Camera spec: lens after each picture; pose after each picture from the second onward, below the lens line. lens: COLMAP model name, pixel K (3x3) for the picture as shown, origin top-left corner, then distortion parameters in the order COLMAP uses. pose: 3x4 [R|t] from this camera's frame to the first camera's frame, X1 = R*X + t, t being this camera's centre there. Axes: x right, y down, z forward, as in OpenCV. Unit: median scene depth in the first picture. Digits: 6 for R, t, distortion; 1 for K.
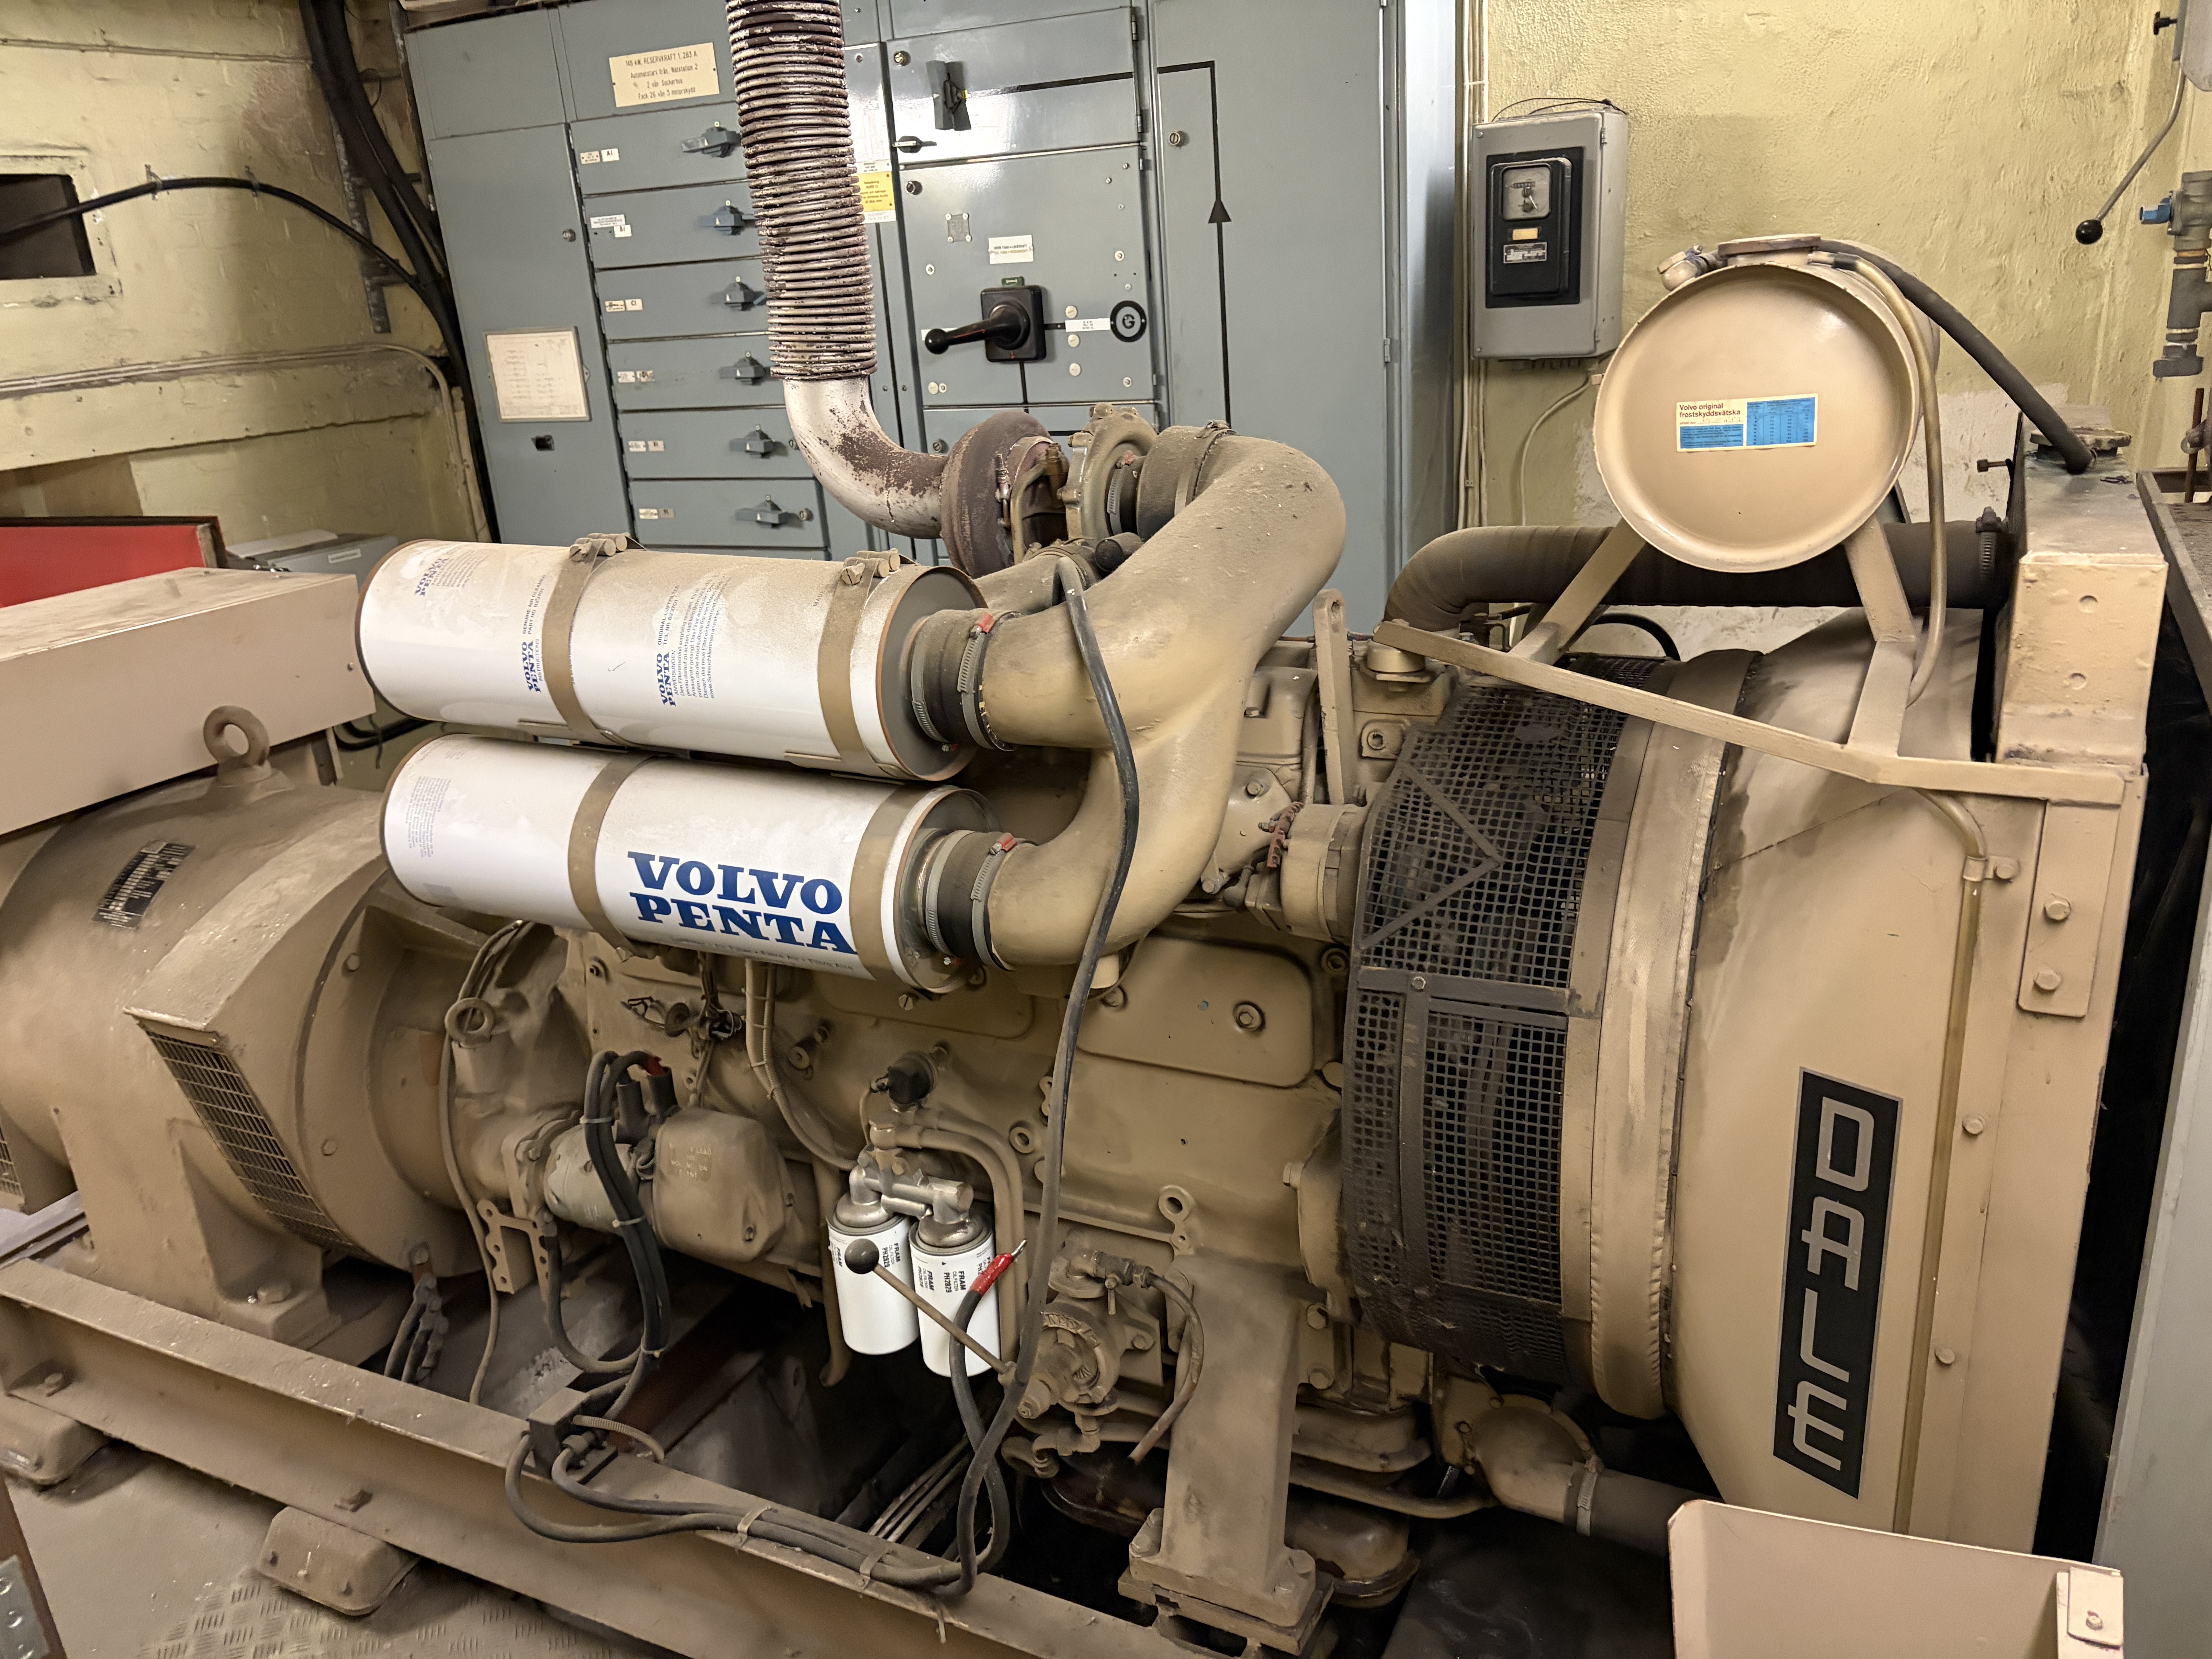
lens RADIAL K [[1689.0, 0, 1106.0], [0, 1689.0, 829.5], [0, 0, 1]] dist [0.022919, -0.001768]
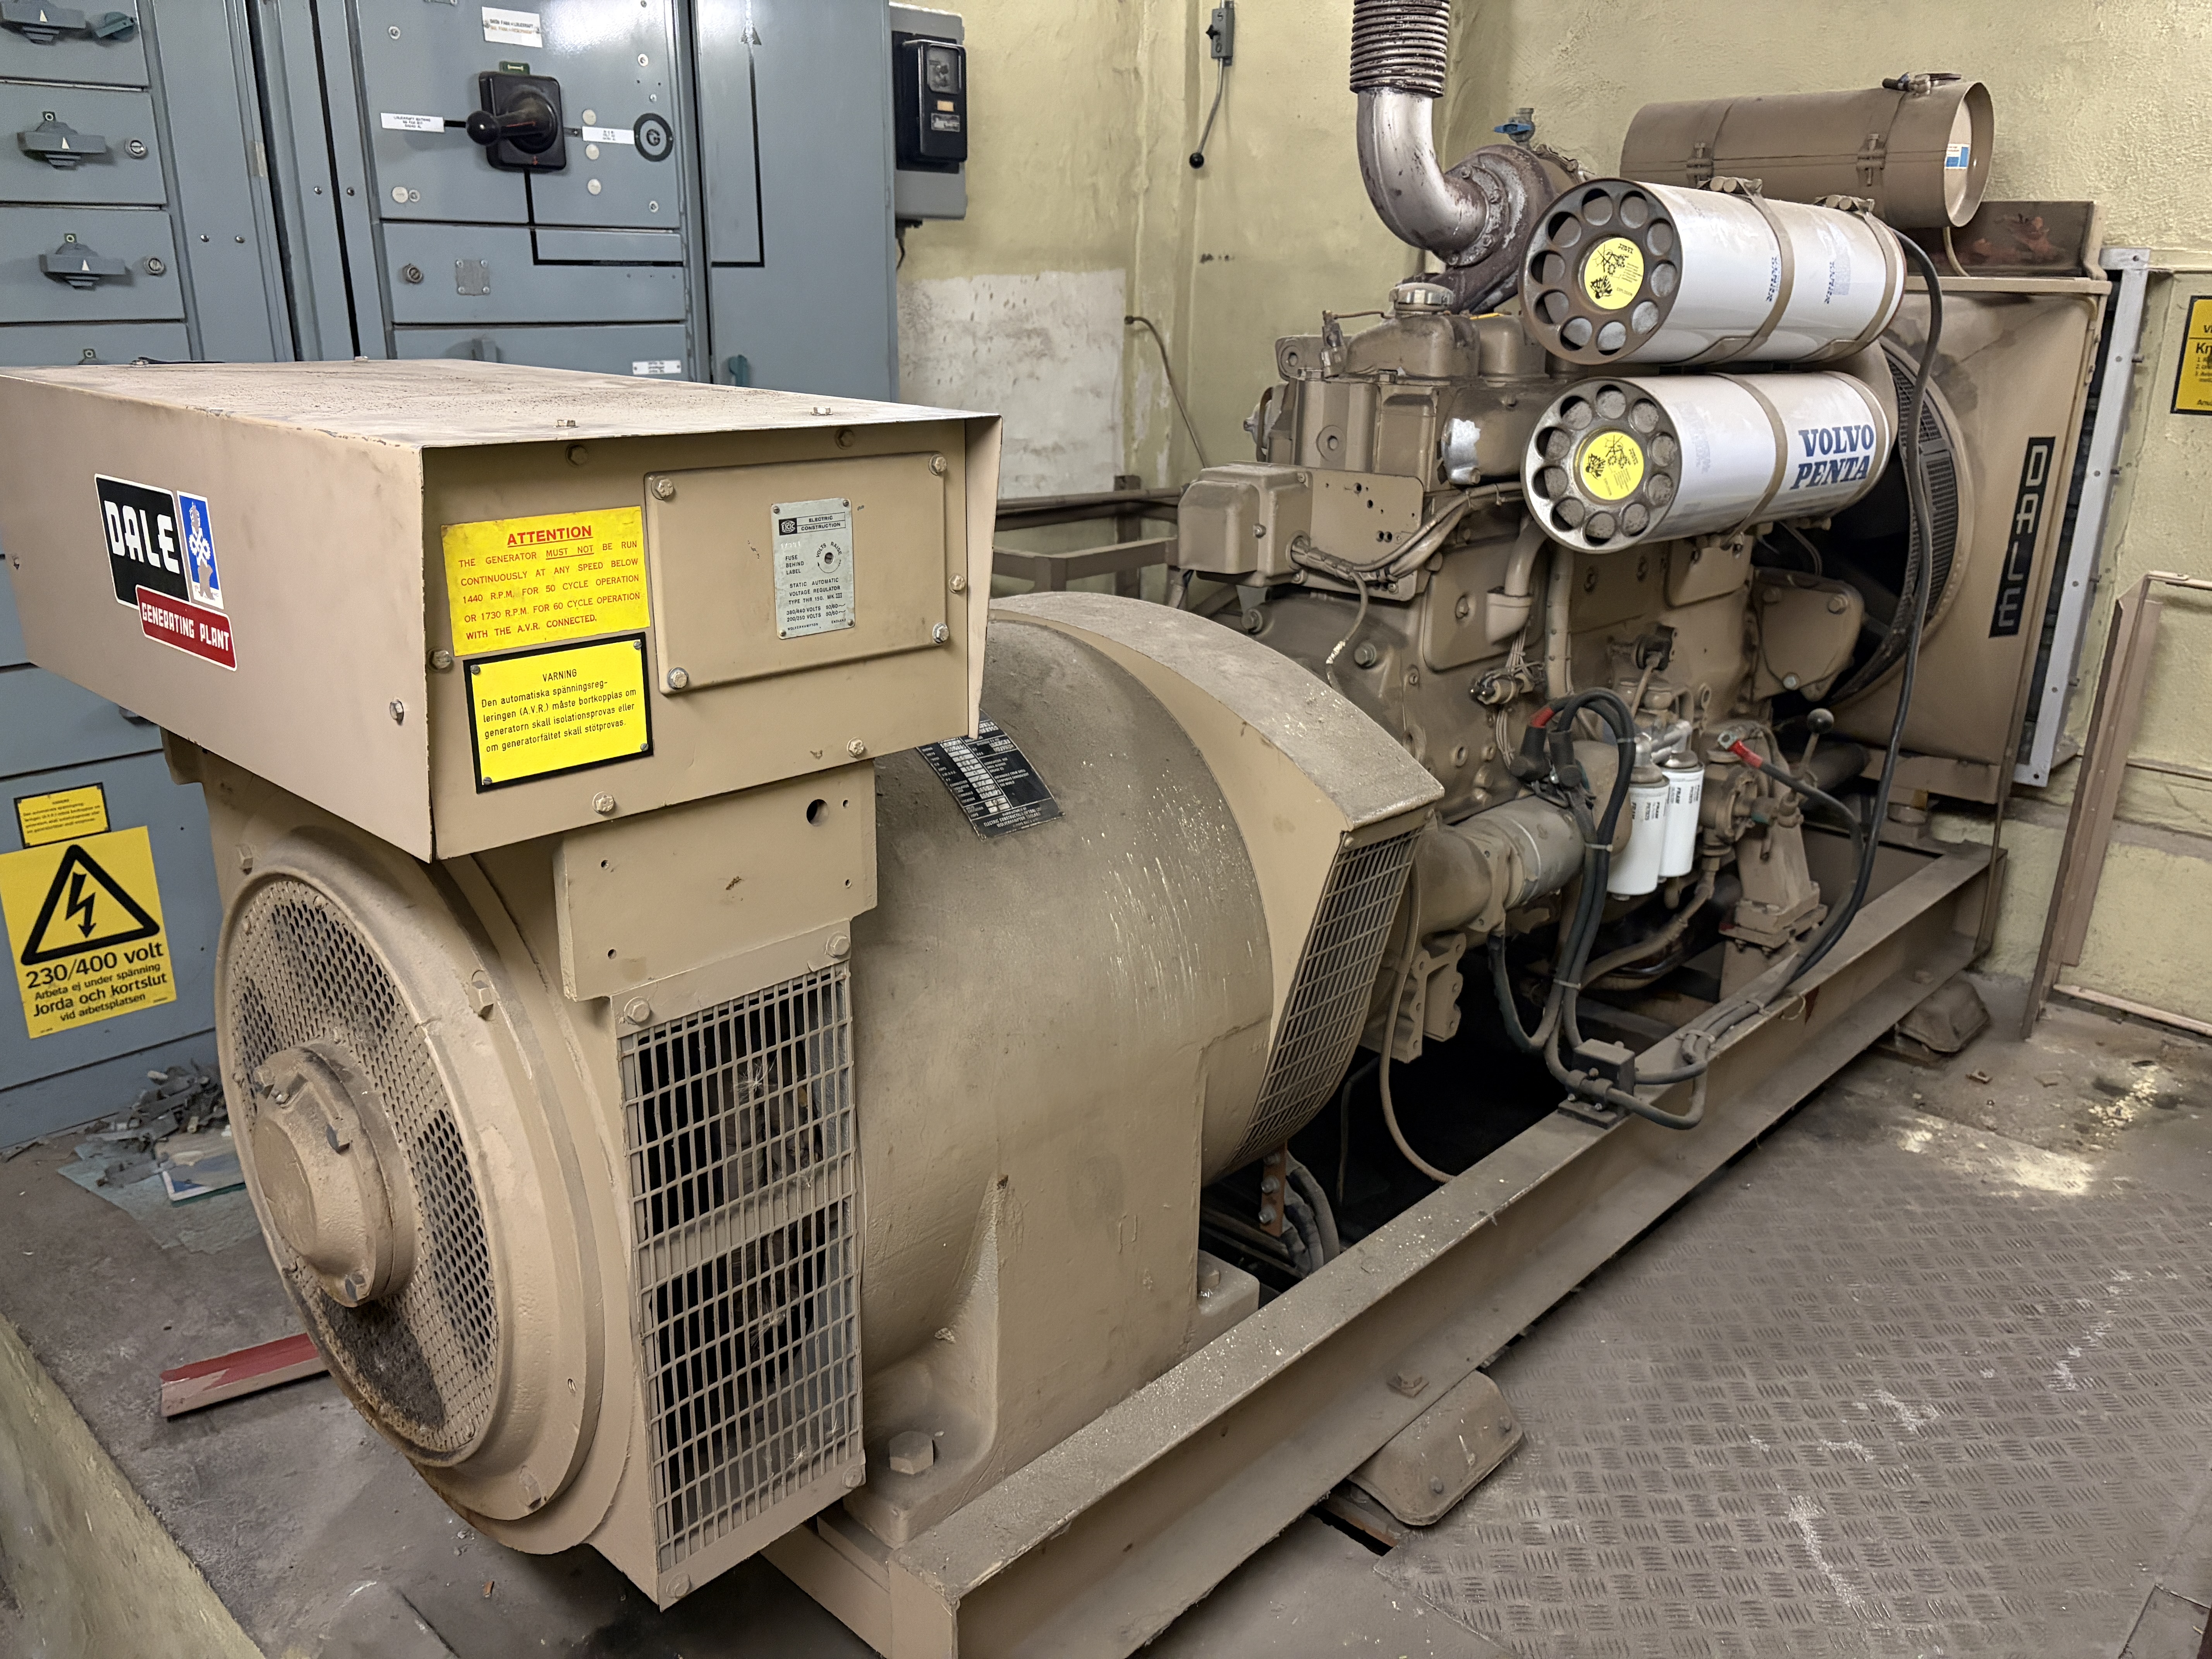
lens RADIAL K [[1689.0, 0, 1106.0], [0, 1689.0, 829.5], [0, 0, 1]] dist [0.022919, -0.001768]
pose [[0.283672, -0.230715, 0.930753, -0.838895], [0.281789, 0.947826, 0.149064, -0.019487], [-0.916583, 0.219991, 0.333884, 0.560815]]
